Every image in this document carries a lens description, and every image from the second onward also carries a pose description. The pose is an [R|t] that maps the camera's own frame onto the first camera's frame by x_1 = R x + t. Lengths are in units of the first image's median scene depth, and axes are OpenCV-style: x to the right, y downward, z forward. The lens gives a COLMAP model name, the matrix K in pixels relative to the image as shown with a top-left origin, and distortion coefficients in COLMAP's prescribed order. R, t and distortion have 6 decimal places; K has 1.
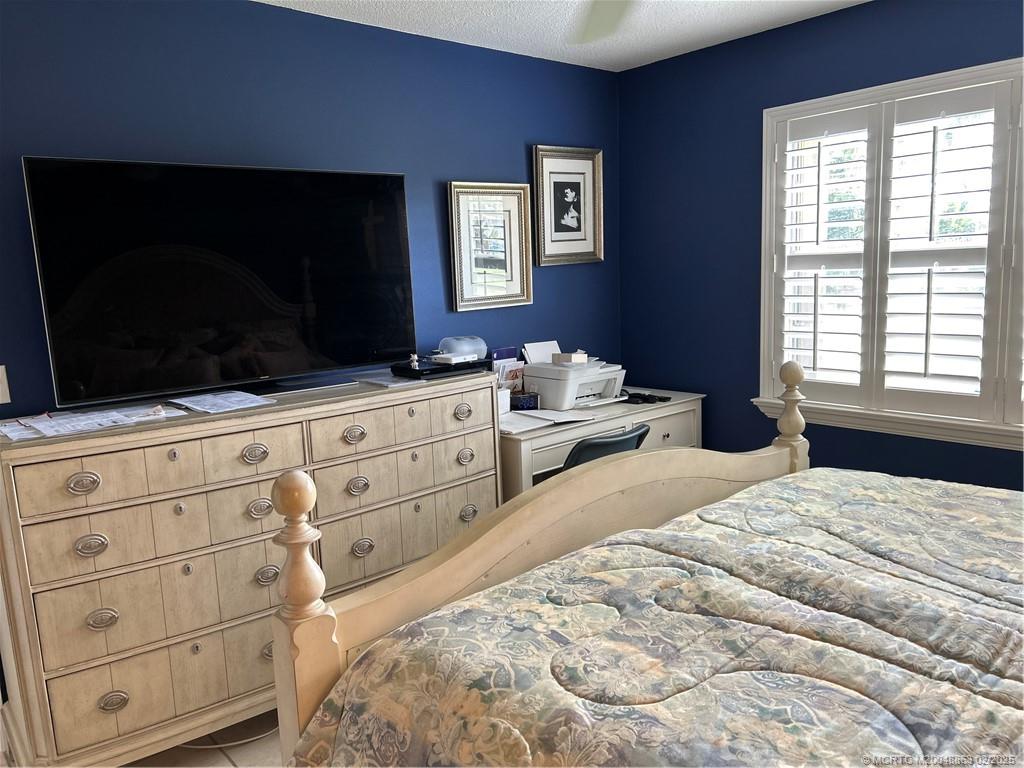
lens RADIAL K [[772.2, 0, 512.0], [0, 772.2, 384.0], [0, 0, 1]] dist [0.057372, -0.060970]
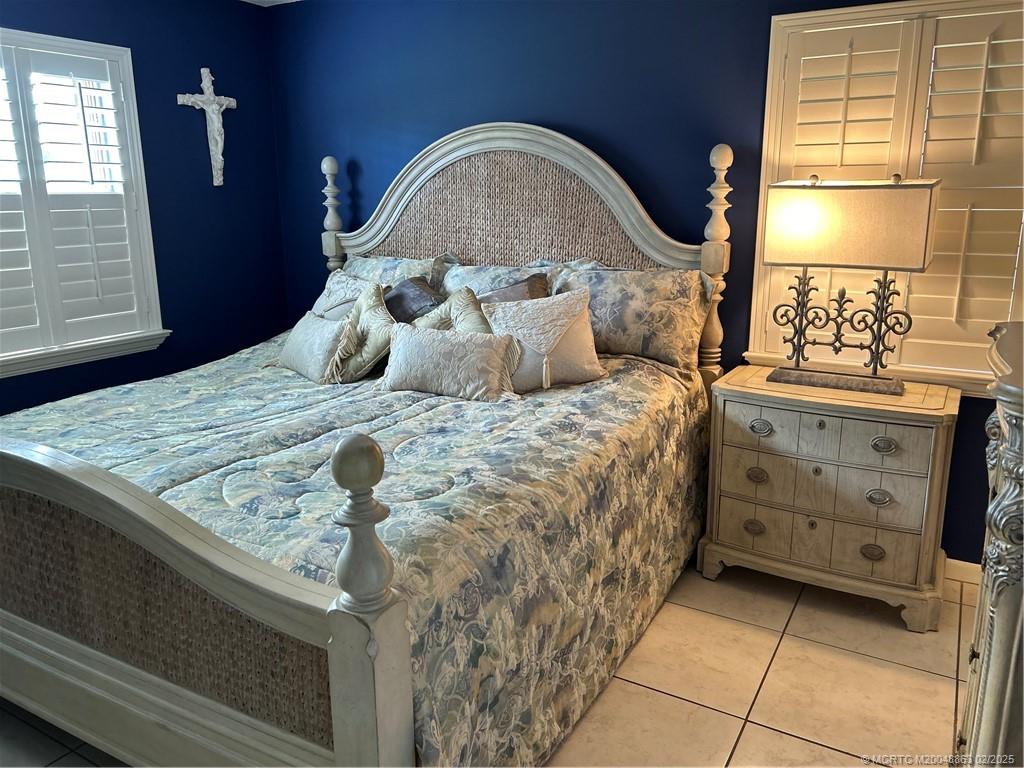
lens RADIAL K [[772.2, 0, 512.0], [0, 772.2, 384.0], [0, 0, 1]] dist [0.057372, -0.060970]
pose [[-0.322639, -0.187442, 0.927777, -0.803741], [0.162598, 0.954649, 0.249416, -0.084924], [-0.932452, 0.231326, -0.277529, 0.791749]]
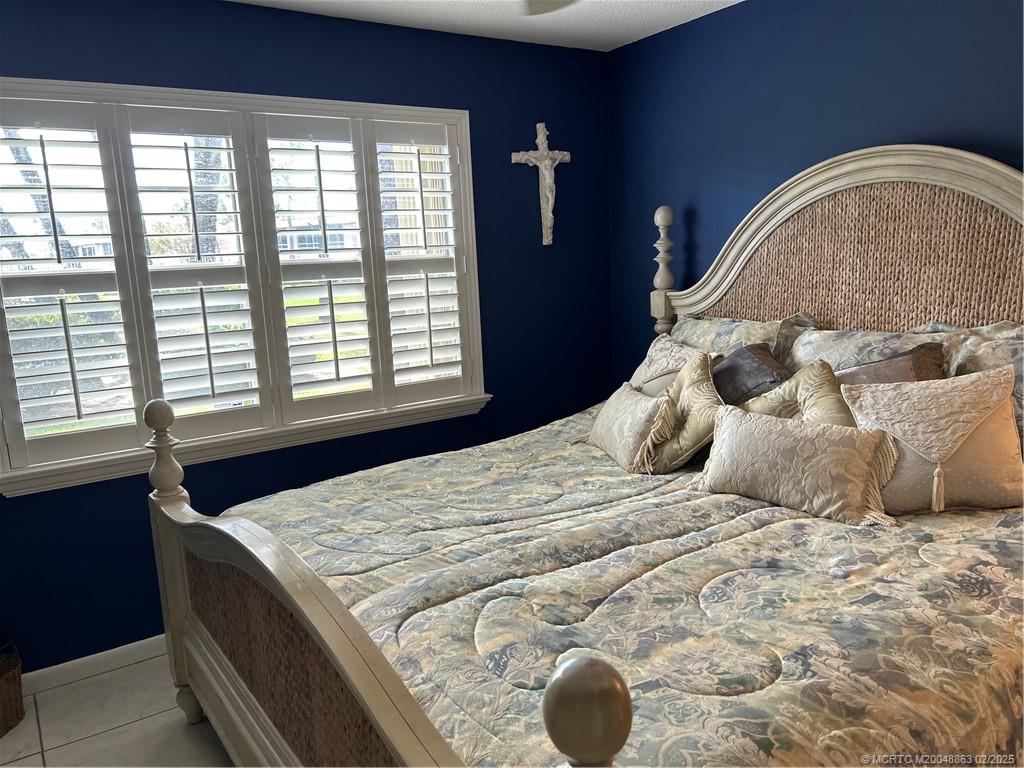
lens RADIAL K [[772.2, 0, 512.0], [0, 772.2, 384.0], [0, 0, 1]] dist [0.057372, -0.060970]
pose [[0.118750, -0.135174, 0.983680, -0.551720], [0.193767, 0.974798, 0.110561, -0.088006], [-0.973834, 0.177476, 0.141949, 0.705867]]
